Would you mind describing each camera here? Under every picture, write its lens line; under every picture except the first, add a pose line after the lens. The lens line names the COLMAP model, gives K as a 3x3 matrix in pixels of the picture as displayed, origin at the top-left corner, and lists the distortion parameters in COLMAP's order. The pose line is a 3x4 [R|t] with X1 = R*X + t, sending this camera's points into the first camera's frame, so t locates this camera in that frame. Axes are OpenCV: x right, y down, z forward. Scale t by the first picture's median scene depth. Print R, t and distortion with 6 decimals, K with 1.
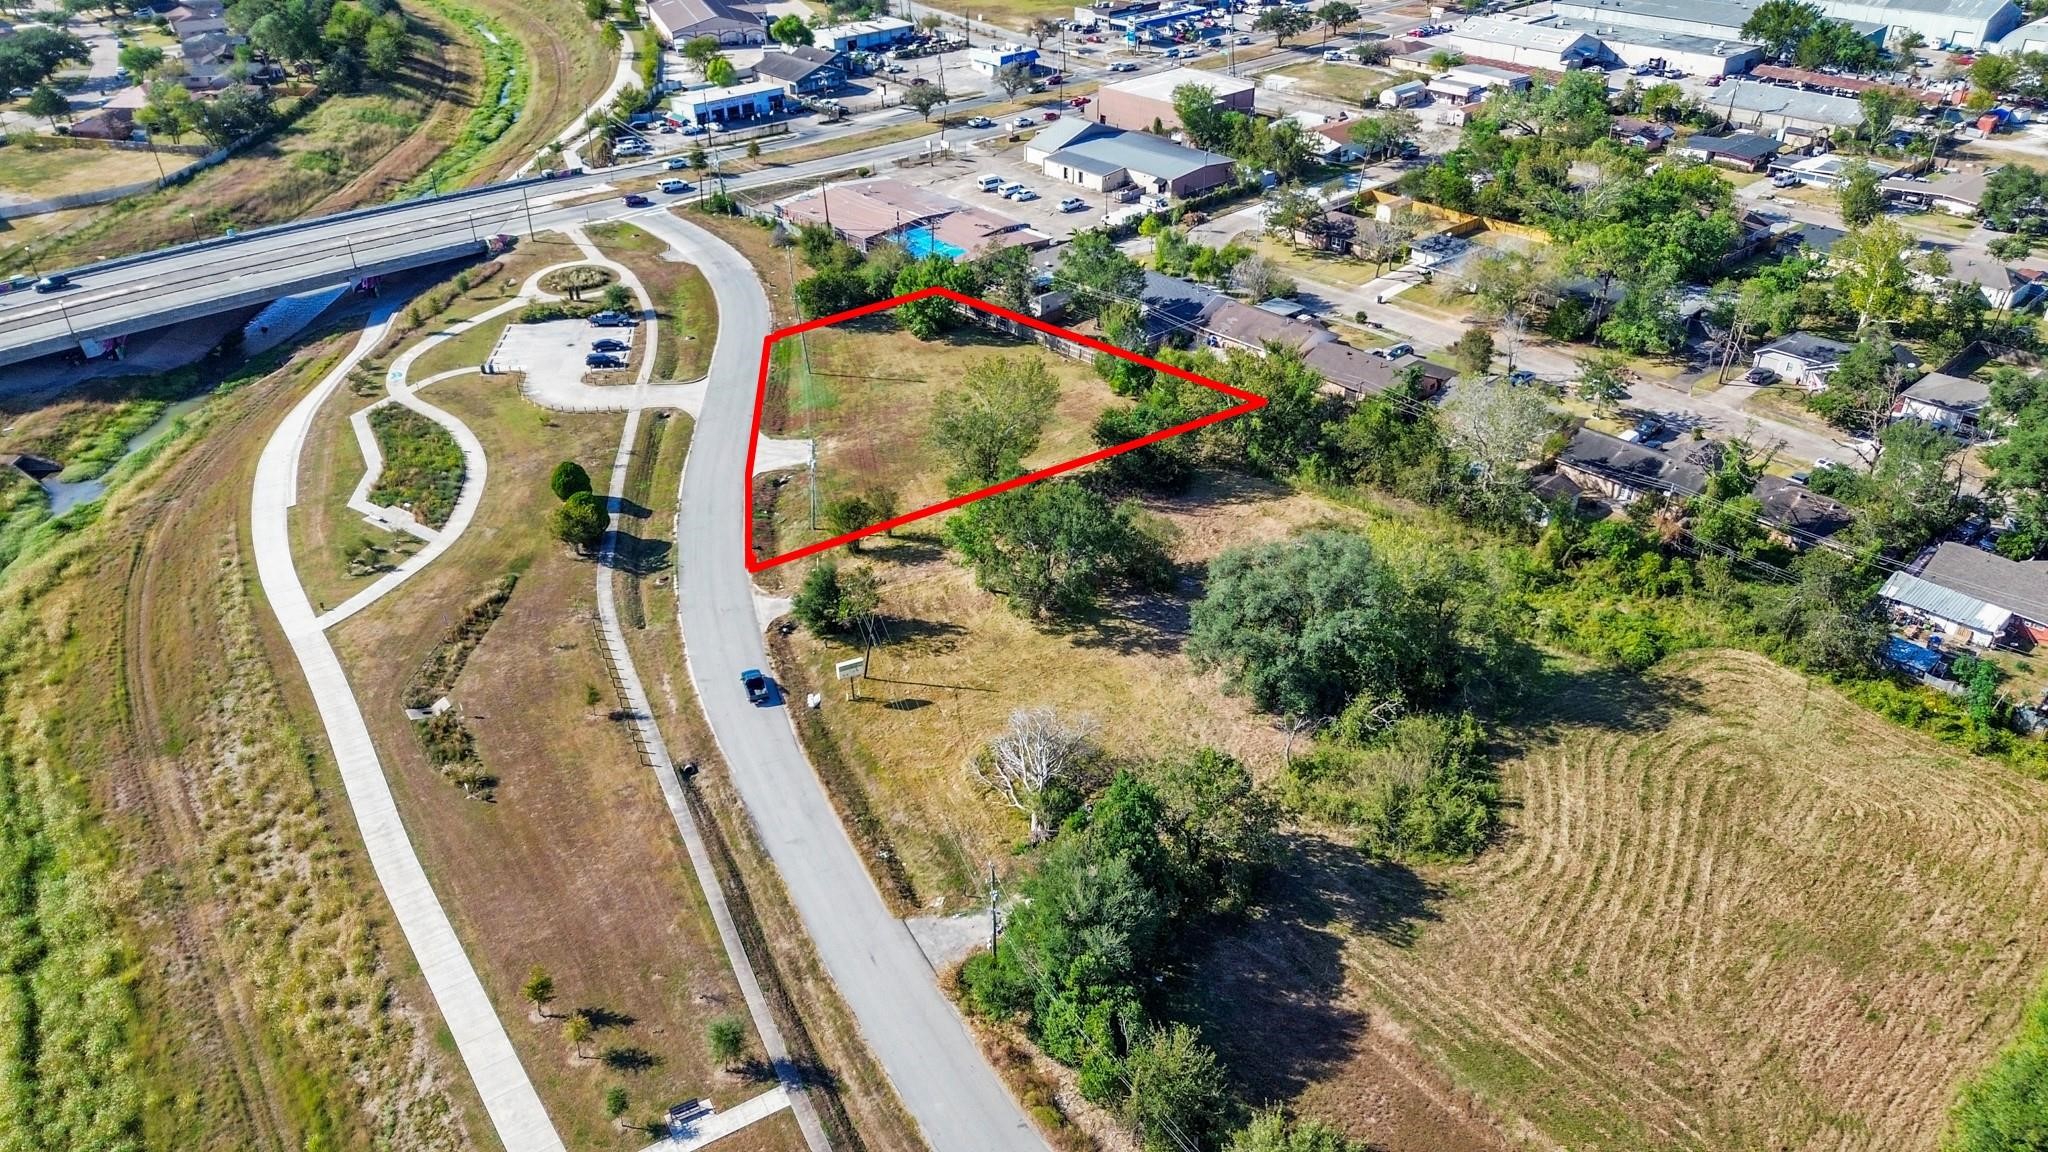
lens RADIAL K [[1446.4, 0, 1027.1], [0, 1446.4, 587.3], [0, 0, 1]] dist [0.077986, -0.080786]
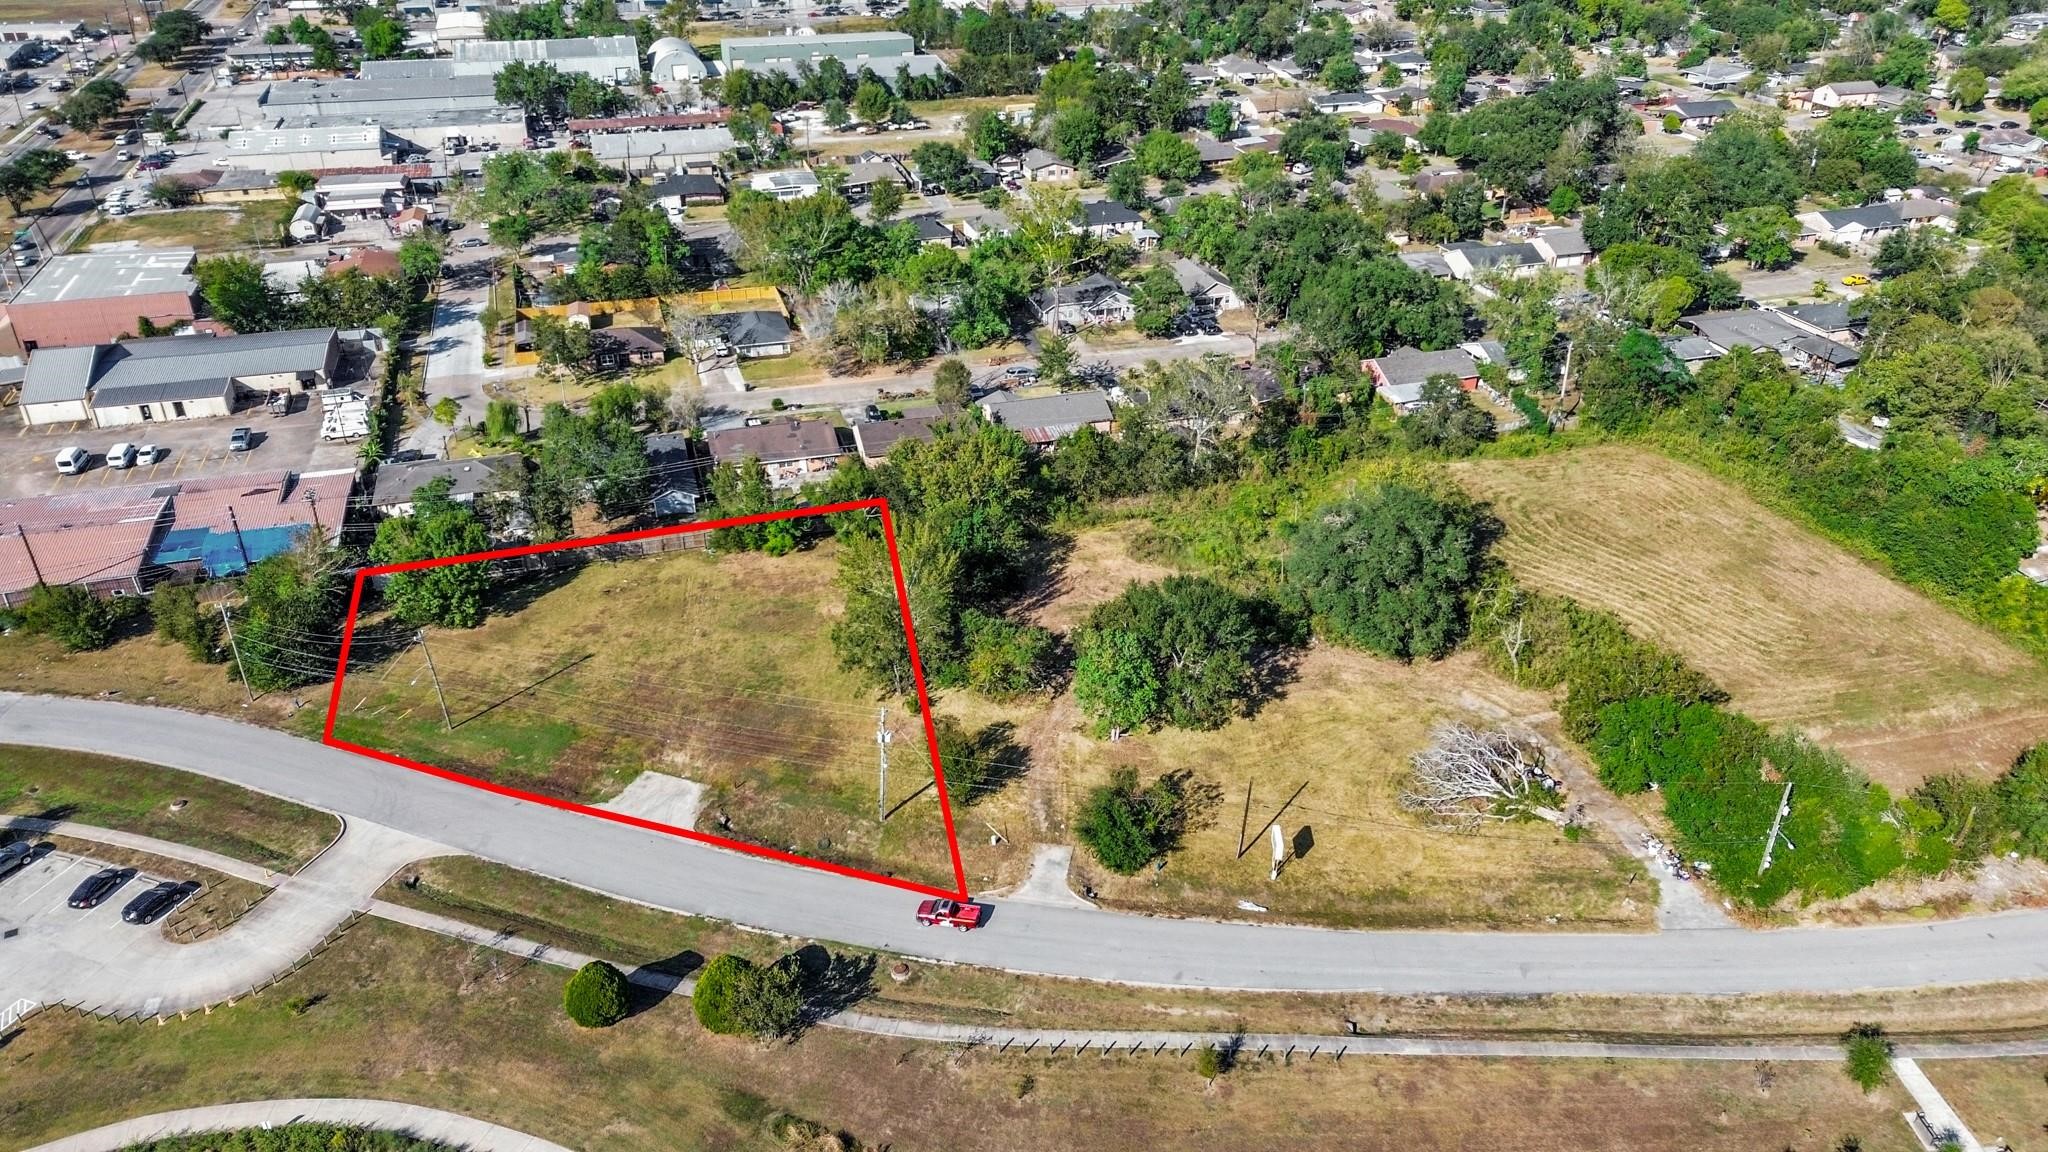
lens RADIAL K [[1446.4, 0, 1027.1], [0, 1446.4, 587.3], [0, 0, 1]] dist [0.077986, -0.080786]
pose [[0.434551, -0.435587, 0.788308, -0.527578], [0.470061, 0.856290, 0.214032, -0.217347], [-0.768250, 0.277545, 0.576854, 0.364795]]
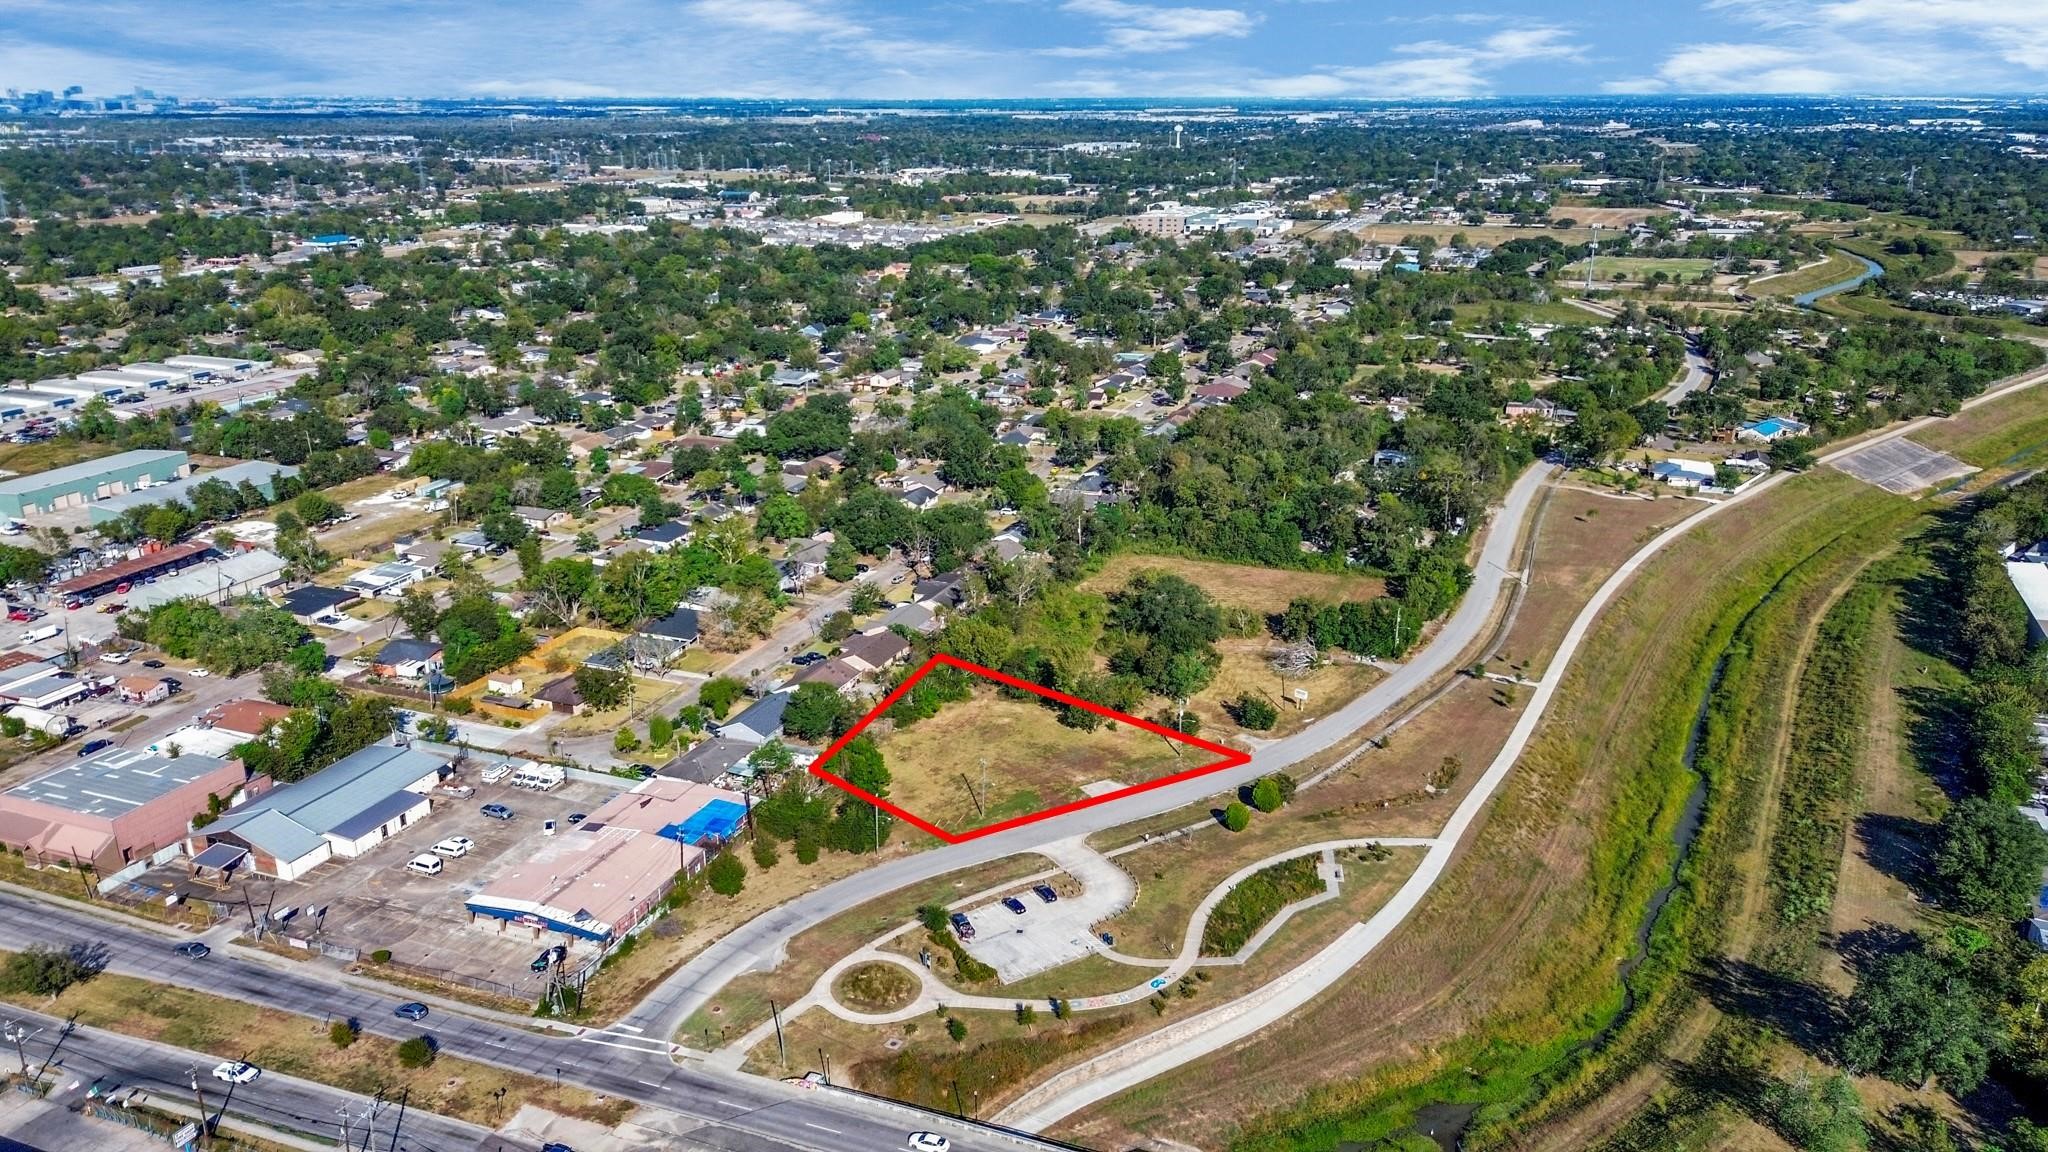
lens RADIAL K [[1438.3, 0, 1016.1], [0, 1438.3, 621.4], [0, 0, 1]] dist [0.082395, -0.076364]
pose [[-0.431203, -0.303695, 0.849608, -1.121386], [0.480593, 0.719636, 0.501153, -0.843622], [-0.763606, 0.624414, -0.164355, 1.040772]]
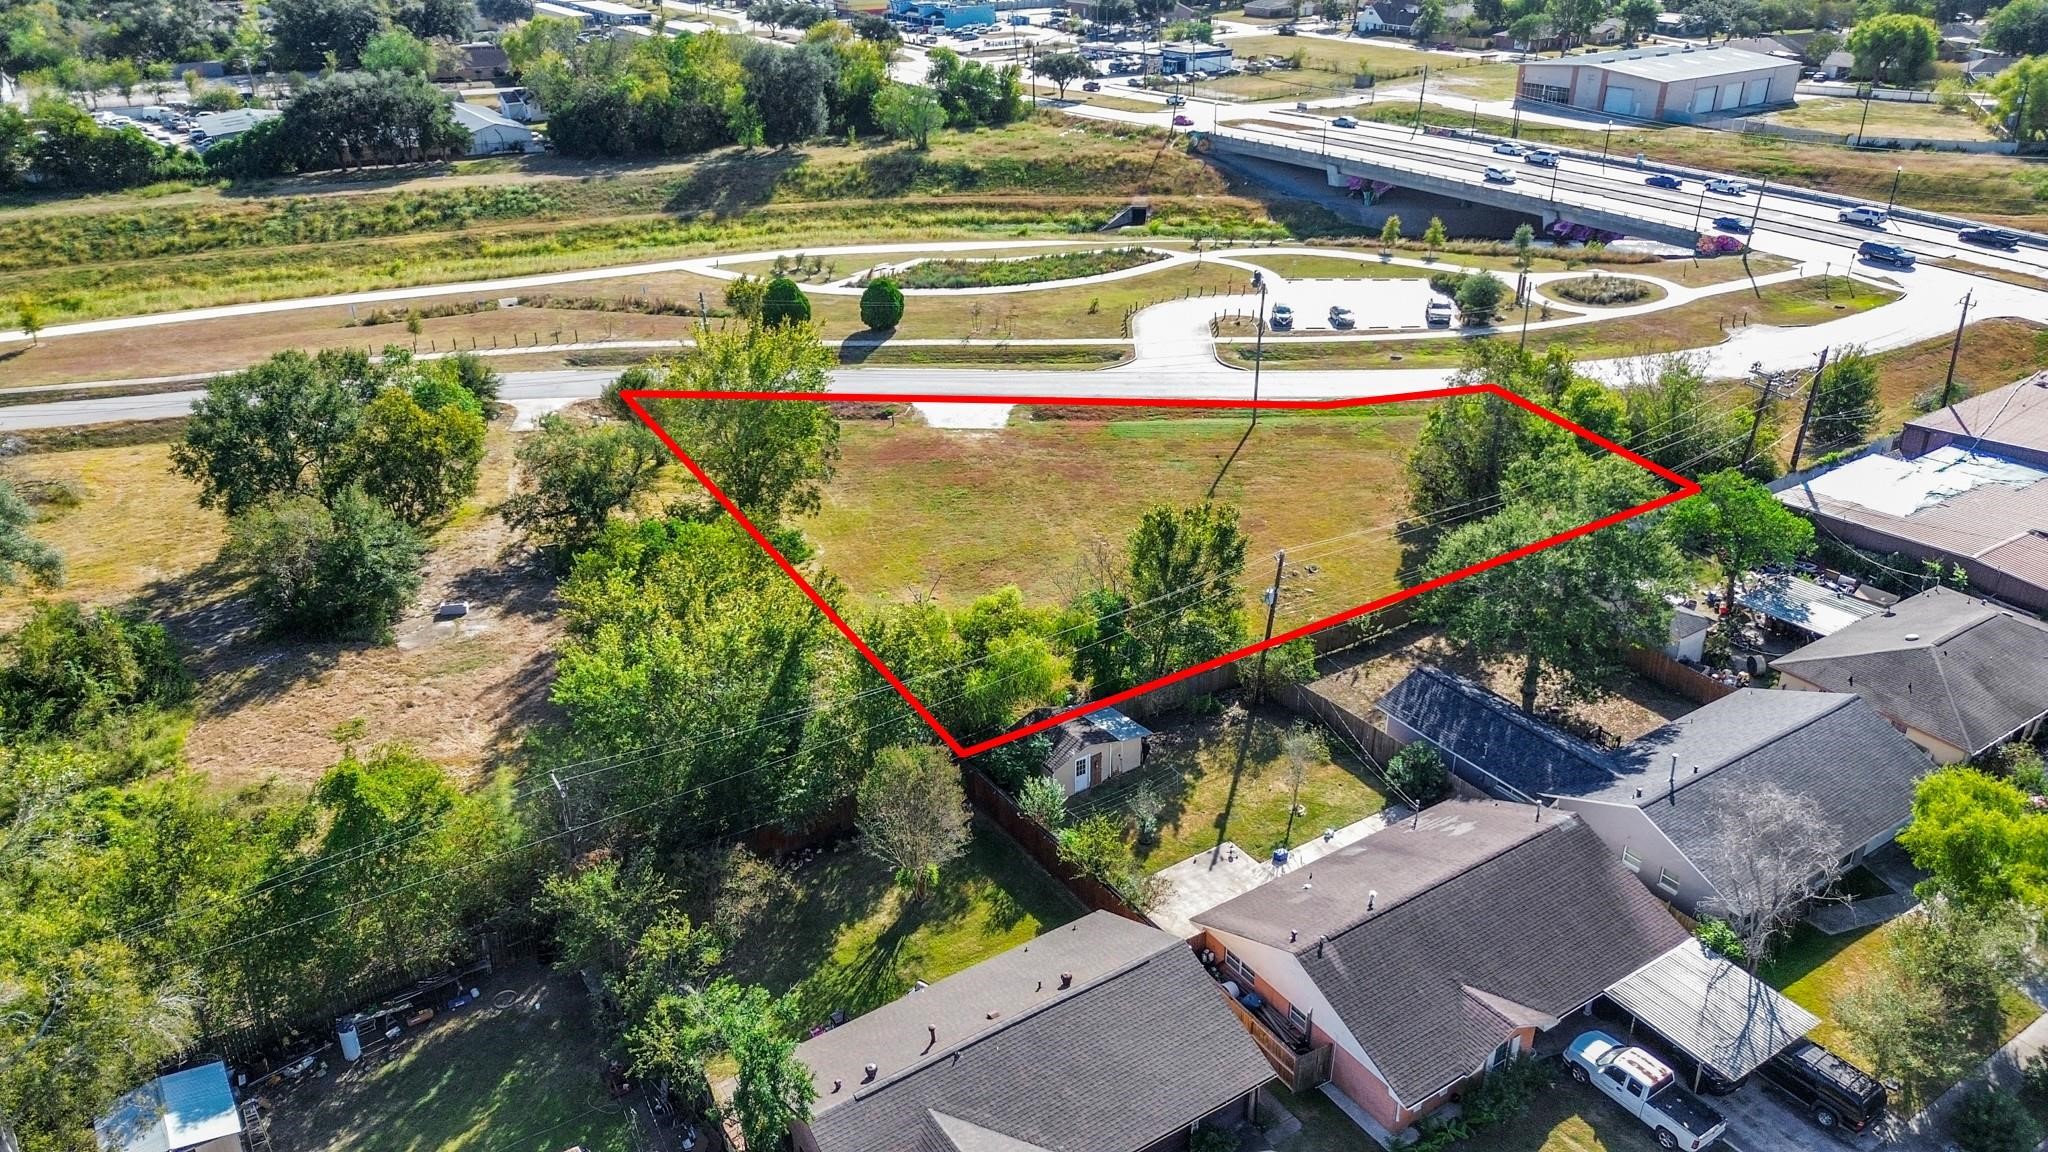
lens RADIAL K [[1446.4, 0, 1027.1], [0, 1446.4, 587.3], [0, 0, 1]] dist [0.077986, -0.080786]
pose [[-0.156951, 0.451831, -0.878189, 0.400543], [-0.513011, 0.722532, 0.463430, -0.315481], [0.843911, 0.523256, 0.118392, 0.857828]]
